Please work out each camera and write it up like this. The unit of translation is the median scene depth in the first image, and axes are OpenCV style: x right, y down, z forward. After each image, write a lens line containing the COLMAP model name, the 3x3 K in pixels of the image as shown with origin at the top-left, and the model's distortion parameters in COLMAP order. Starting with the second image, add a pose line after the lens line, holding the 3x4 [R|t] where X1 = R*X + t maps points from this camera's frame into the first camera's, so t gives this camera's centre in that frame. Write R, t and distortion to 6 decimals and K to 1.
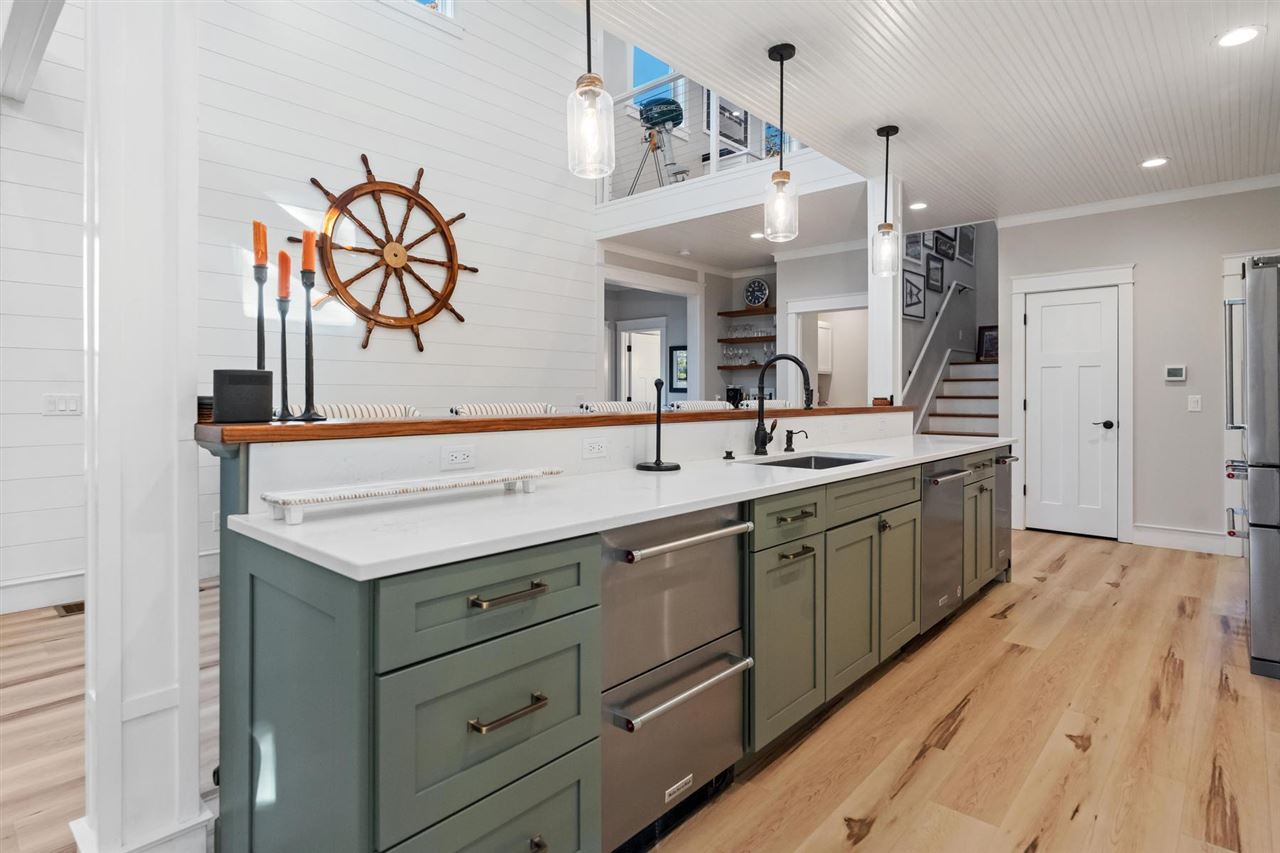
lens RADIAL K [[659.0, 0, 645.7], [0, 659.0, 398.0], [0, 0, 1]] dist [-0.007346, 0.000419]
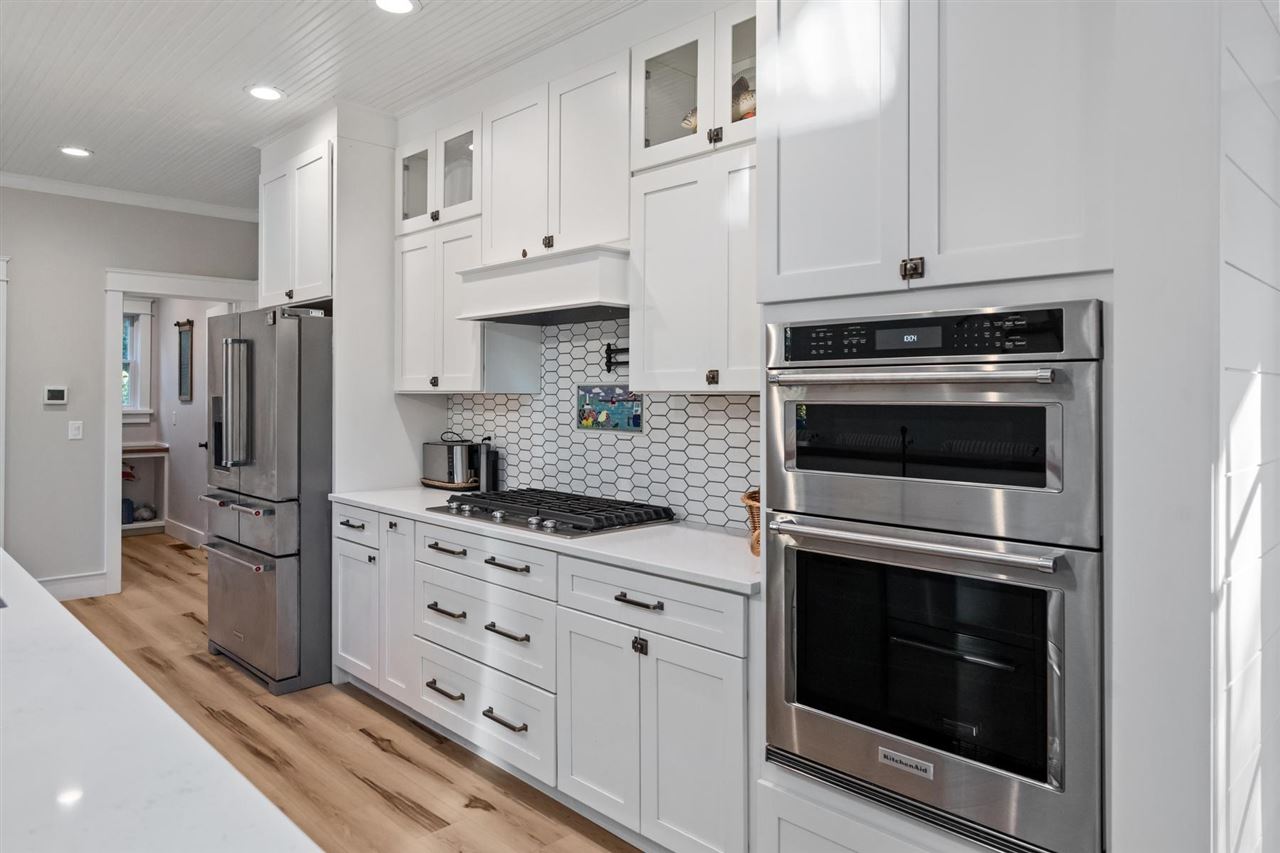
lens RADIAL K [[821.7, 0, 636.0], [0, 821.7, 401.9], [0, 0, 1]] dist [0.001087, 0.000364]
pose [[0.059712, -0.004949, 0.998203, -0.225246], [-0.005060, 0.999973, 0.005261, -0.041794], [-0.998203, -0.005365, 0.059685, 0.201665]]
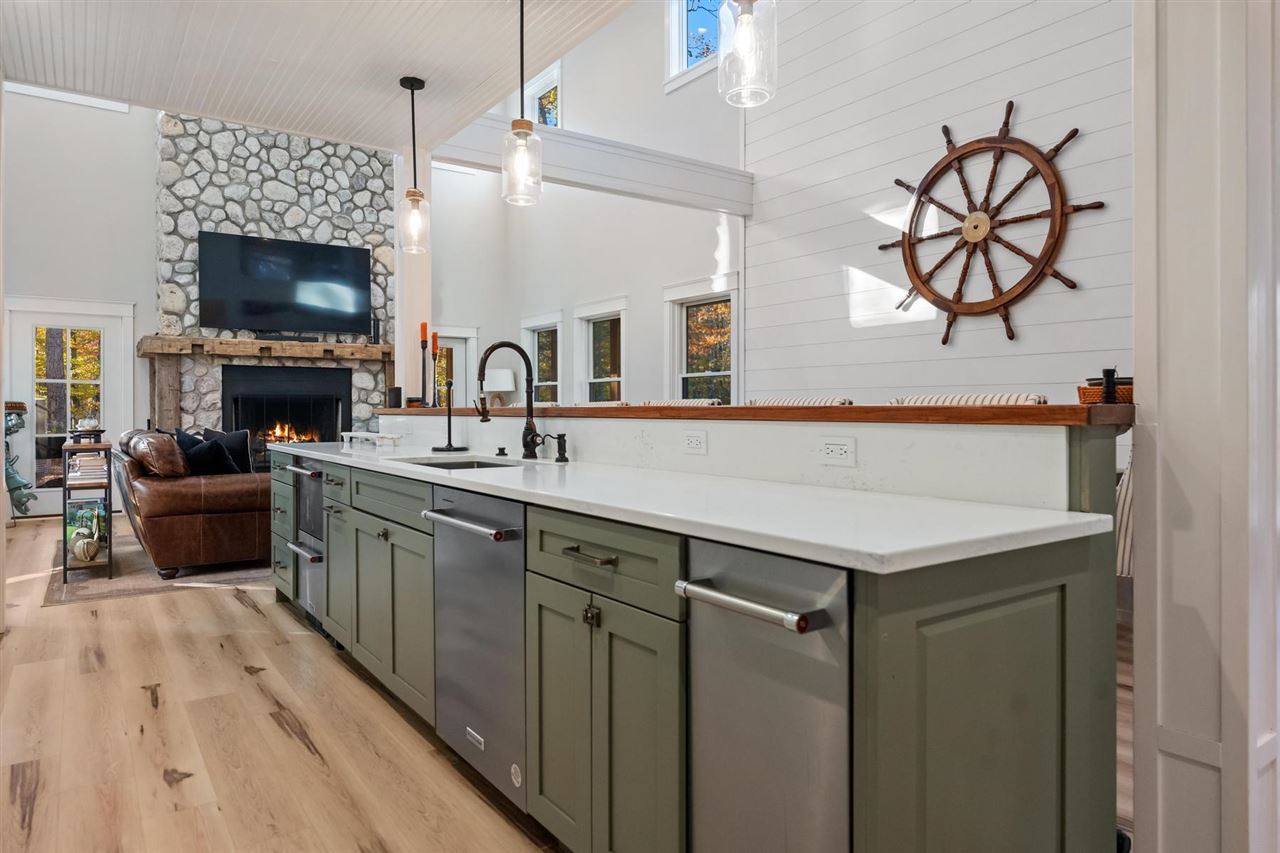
lens RADIAL K [[799.9, 0, 639.8], [0, 799.9, 415.2], [0, 0, 1]] dist [-0.000885, -0.001514]
pose [[-0.219997, 0.006910, -0.975476, 0.755022], [-0.002937, 0.999966, 0.007746, 0.012995], [0.975496, 0.004569, -0.219969, 0.886051]]
